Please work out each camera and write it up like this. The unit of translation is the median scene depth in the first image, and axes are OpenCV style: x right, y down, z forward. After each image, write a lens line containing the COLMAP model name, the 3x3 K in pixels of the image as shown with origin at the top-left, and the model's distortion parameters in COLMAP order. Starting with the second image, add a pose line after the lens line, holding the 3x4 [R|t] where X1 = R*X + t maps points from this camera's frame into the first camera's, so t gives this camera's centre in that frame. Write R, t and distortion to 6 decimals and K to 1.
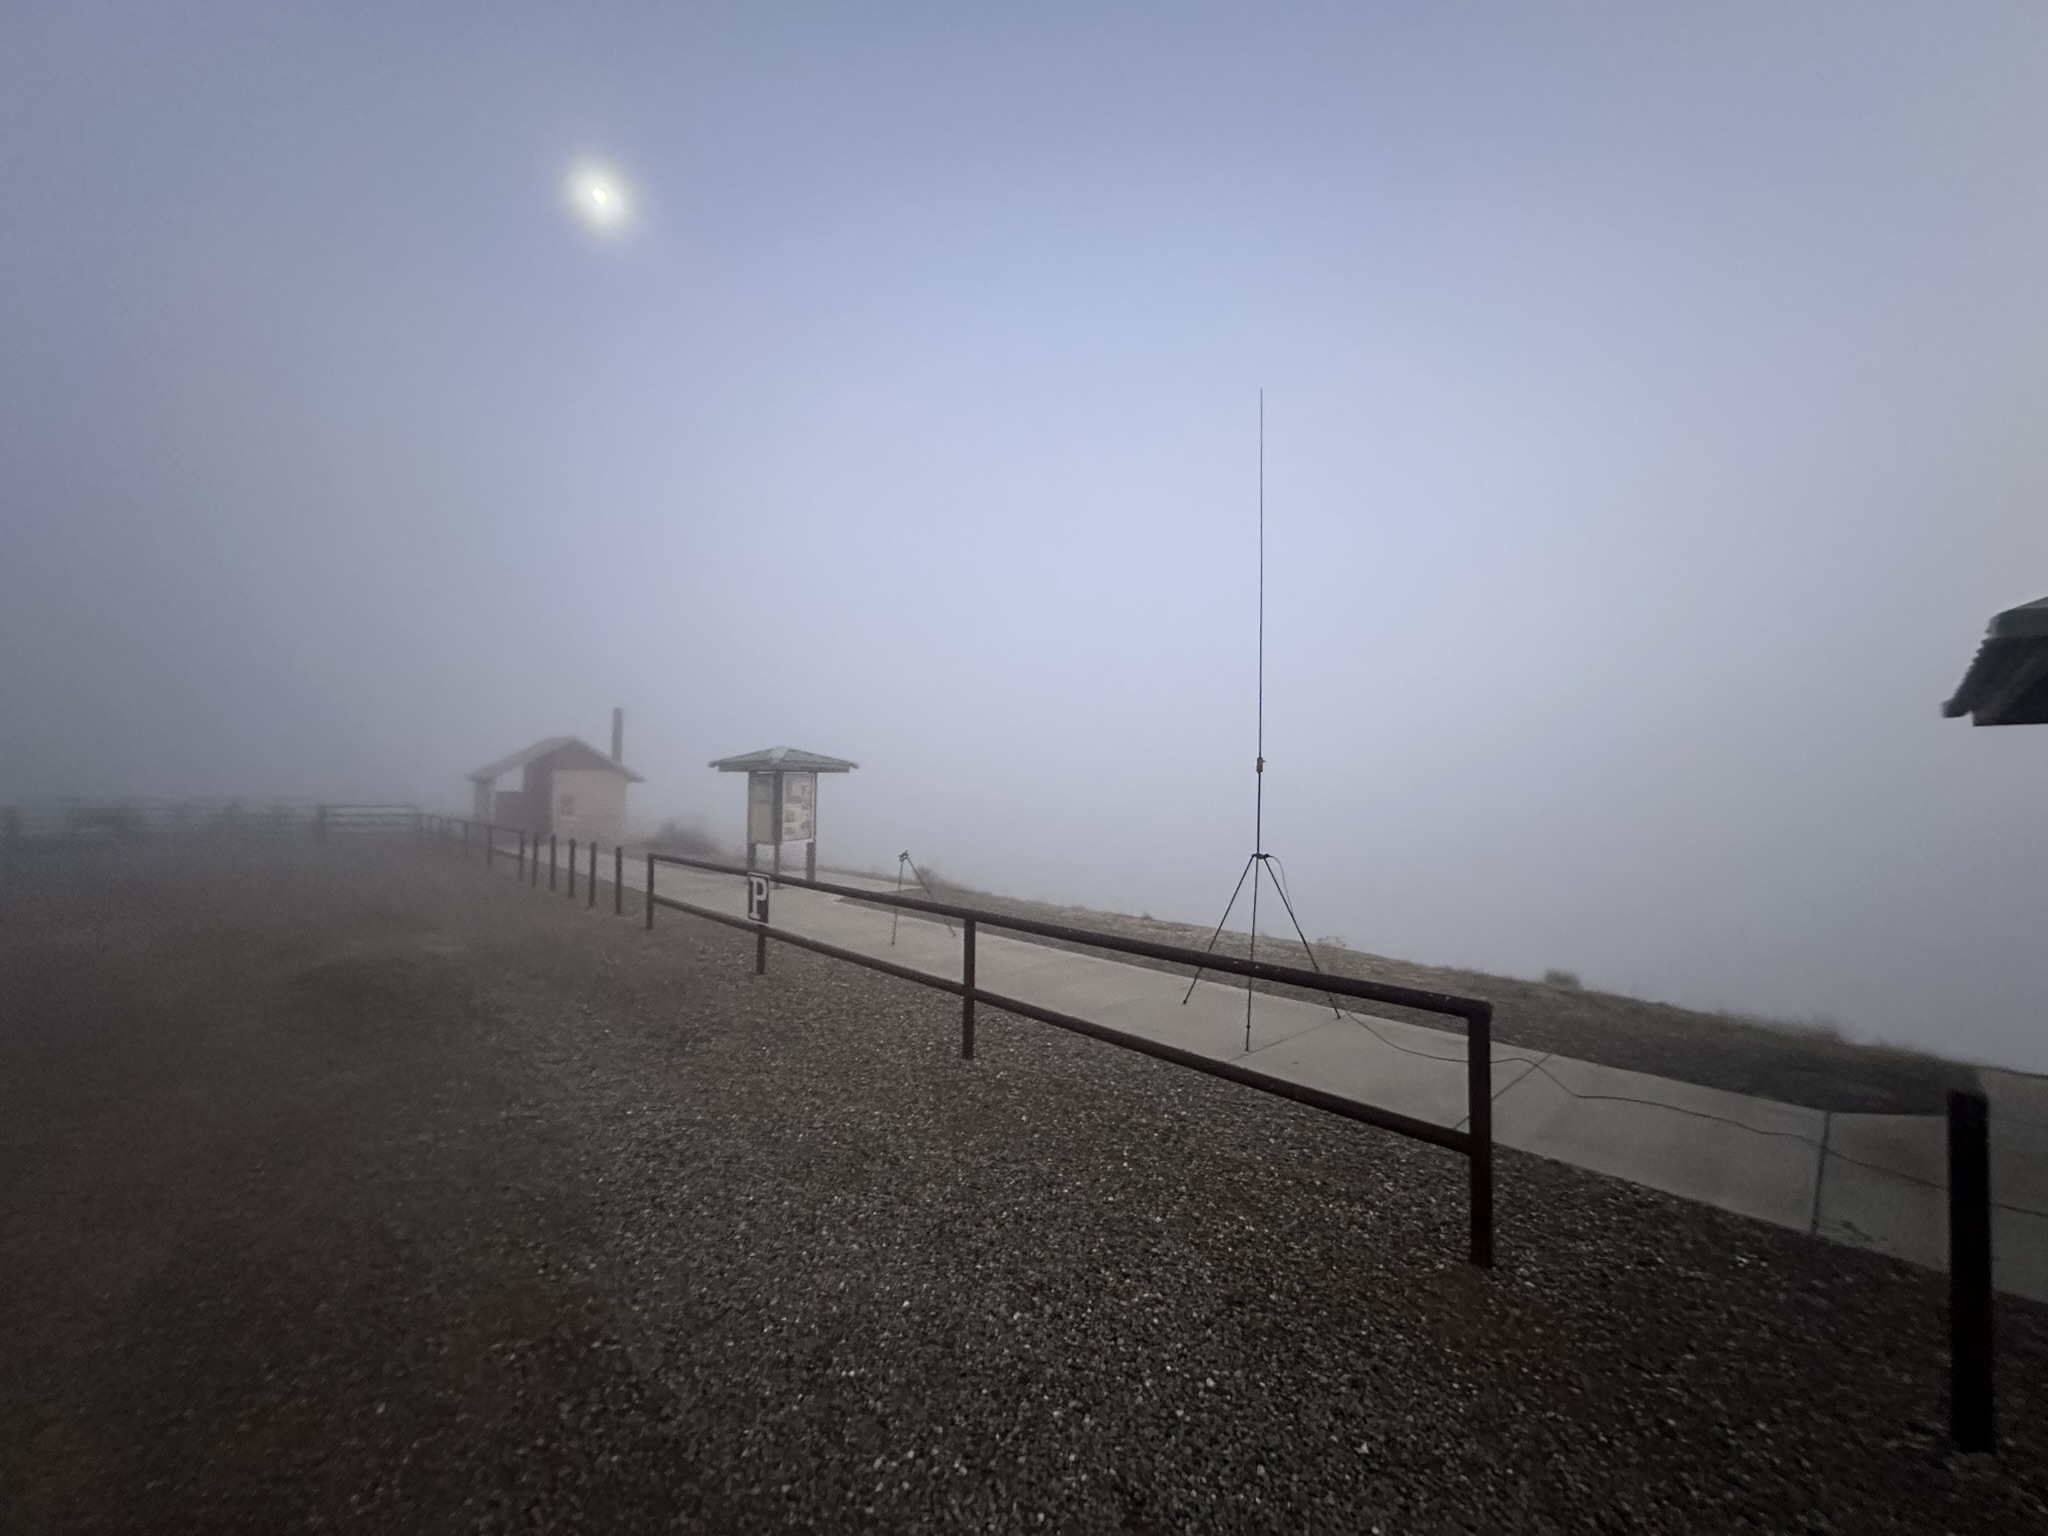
lens RADIAL K [[812.1, 0, 1023.6], [0, 812.1, 772.1], [0, 0, 1]] dist [0.000421, -0.000632]
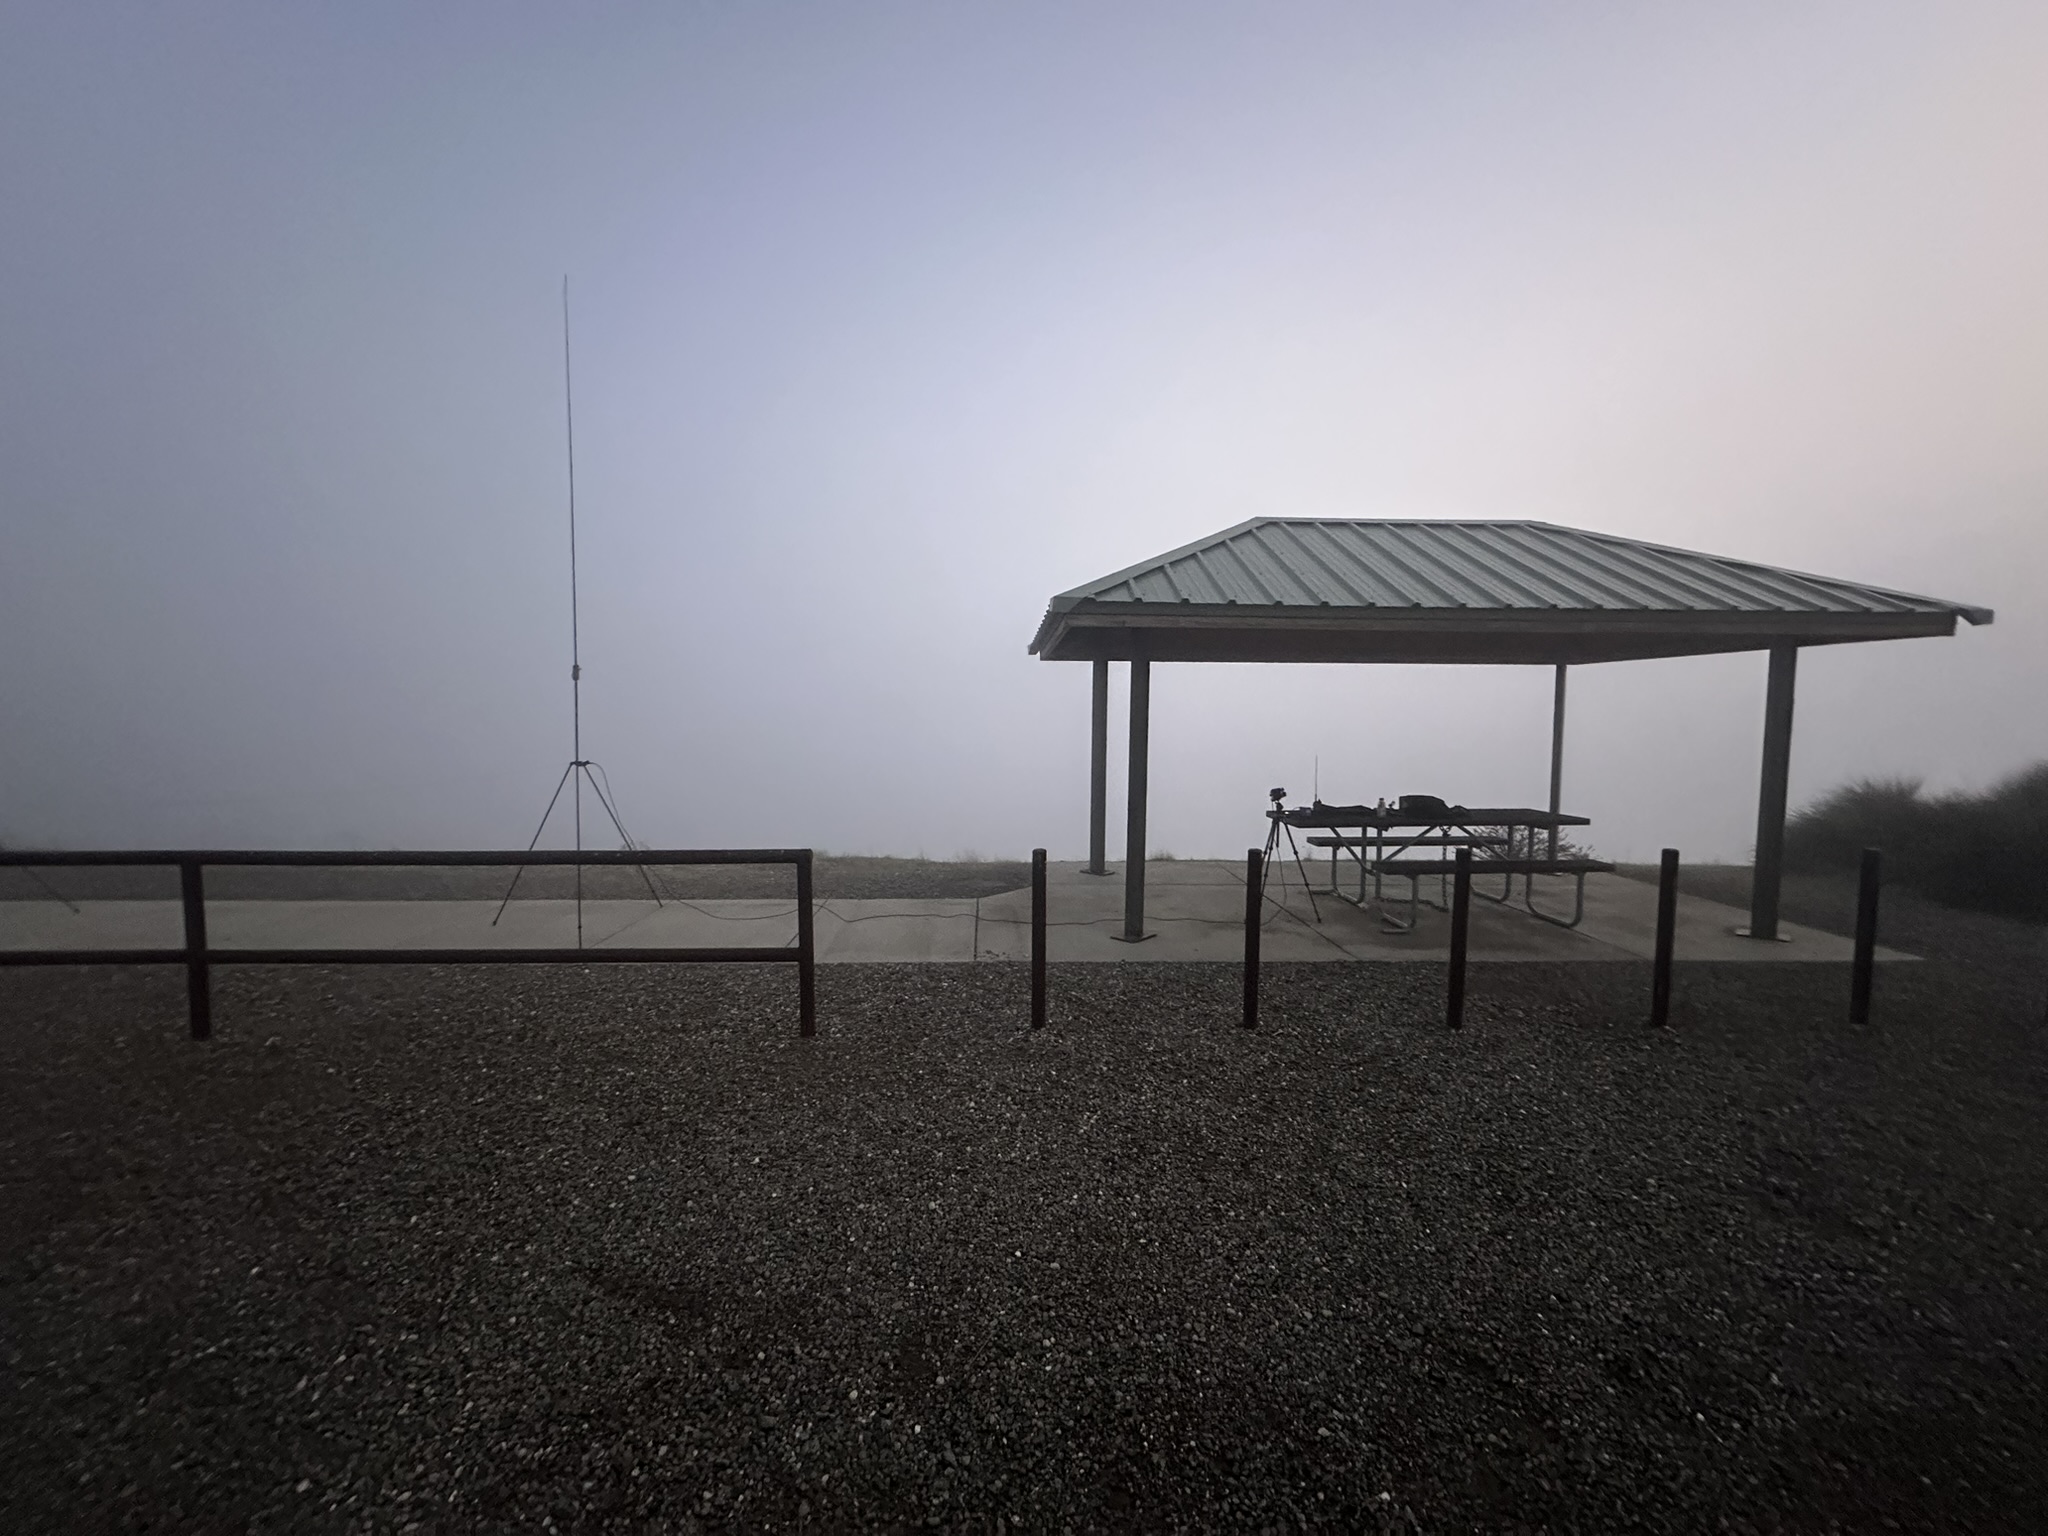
lens RADIAL K [[812.1, 0, 1022.9], [0, 812.1, 766.1], [0, 0, 1]] dist [0.000421, -0.000632]
pose [[0.660254, -0.059170, 0.748708, -0.194067], [-0.013653, 0.995781, 0.090736, 0.014759], [-0.750918, -0.070131, 0.656661, -0.147895]]
